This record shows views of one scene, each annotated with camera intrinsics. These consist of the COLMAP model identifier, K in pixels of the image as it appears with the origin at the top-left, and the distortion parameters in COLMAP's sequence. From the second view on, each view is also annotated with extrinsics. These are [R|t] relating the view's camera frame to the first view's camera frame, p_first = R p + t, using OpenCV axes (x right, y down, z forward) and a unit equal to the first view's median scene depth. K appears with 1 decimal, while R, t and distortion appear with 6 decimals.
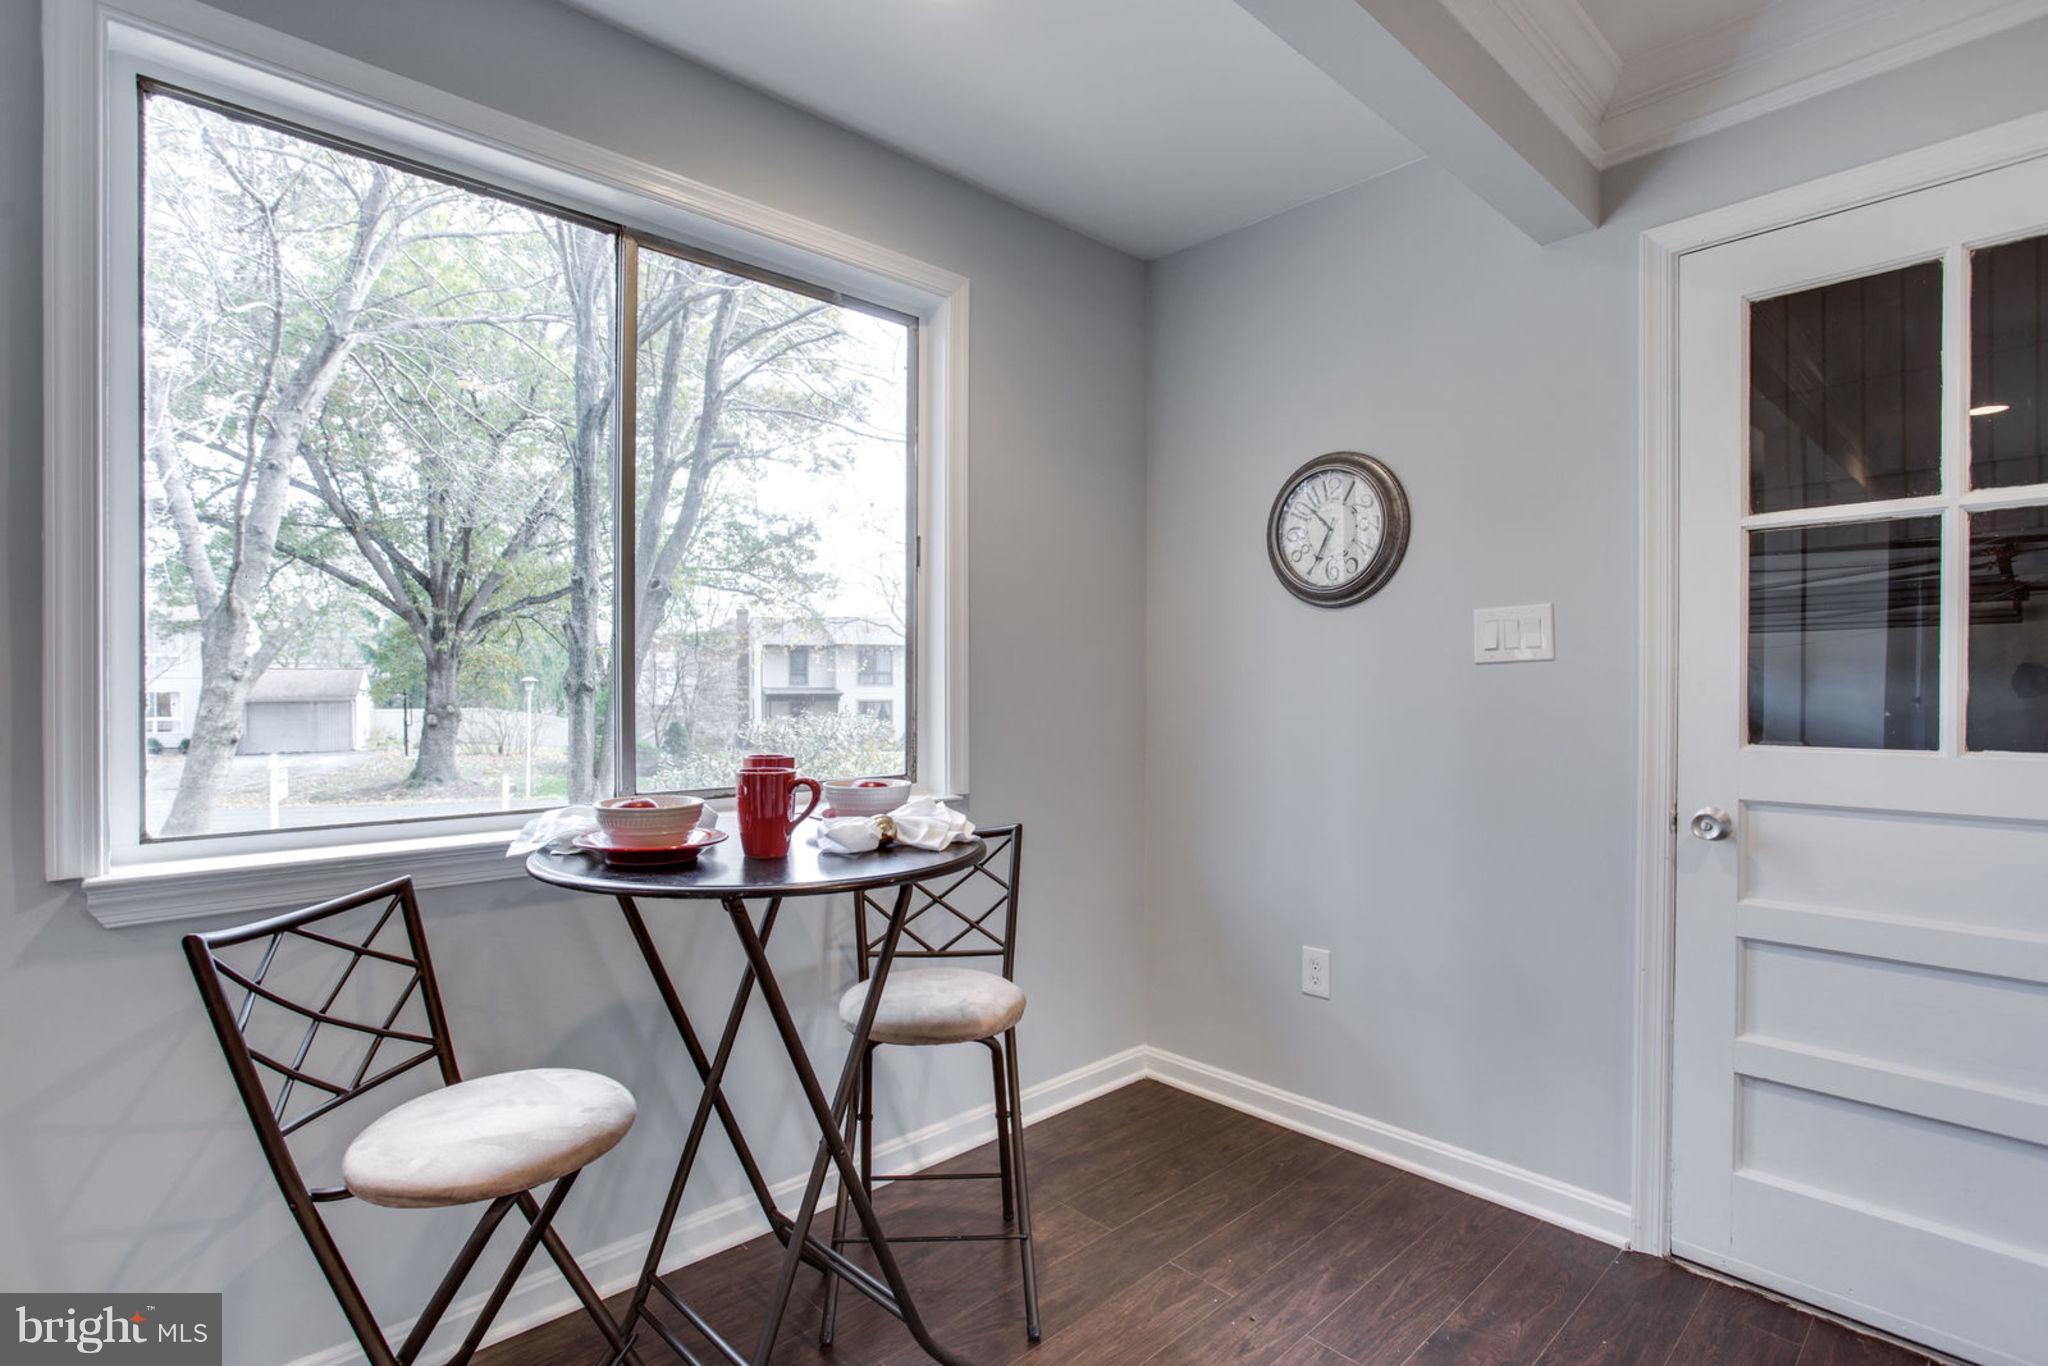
lens RADIAL K [[985.9, 0, 1032.5], [0, 985.9, 683.0], [0, 0, 1]] dist [-0.032566, 0.015500]
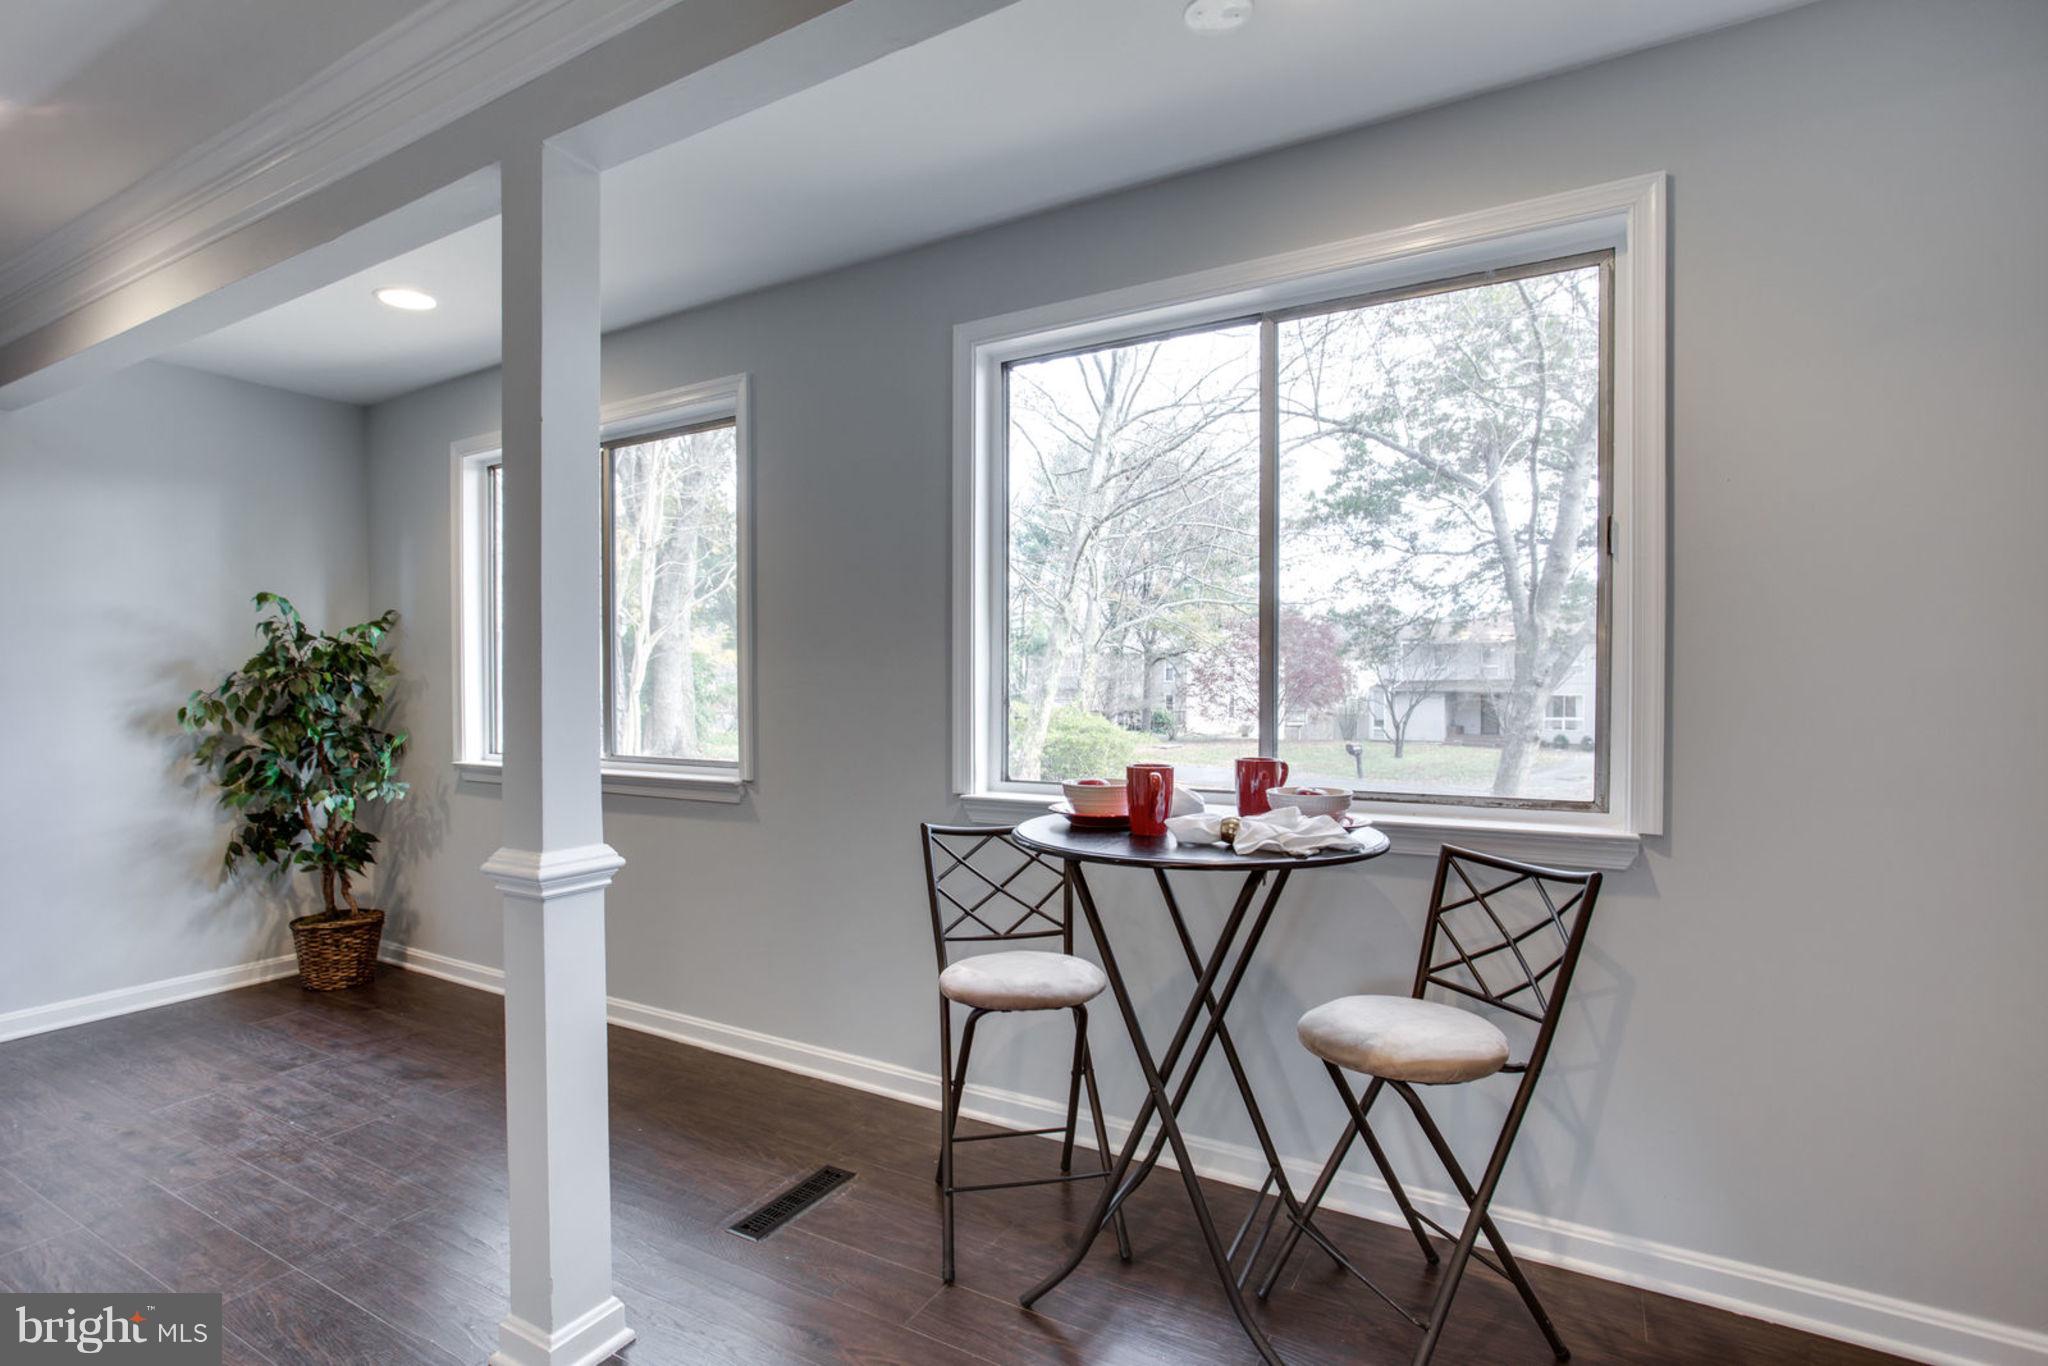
lens RADIAL K [[972.4, 0, 1012.3], [0, 972.4, 681.2], [0, 0, 1]] dist [-0.037793, 0.016071]
pose [[0.299152, -0.009670, -0.954156, 0.580795], [0.003232, 0.999953, -0.009120, -0.003660], [0.954200, -0.000355, 0.299169, 0.327283]]
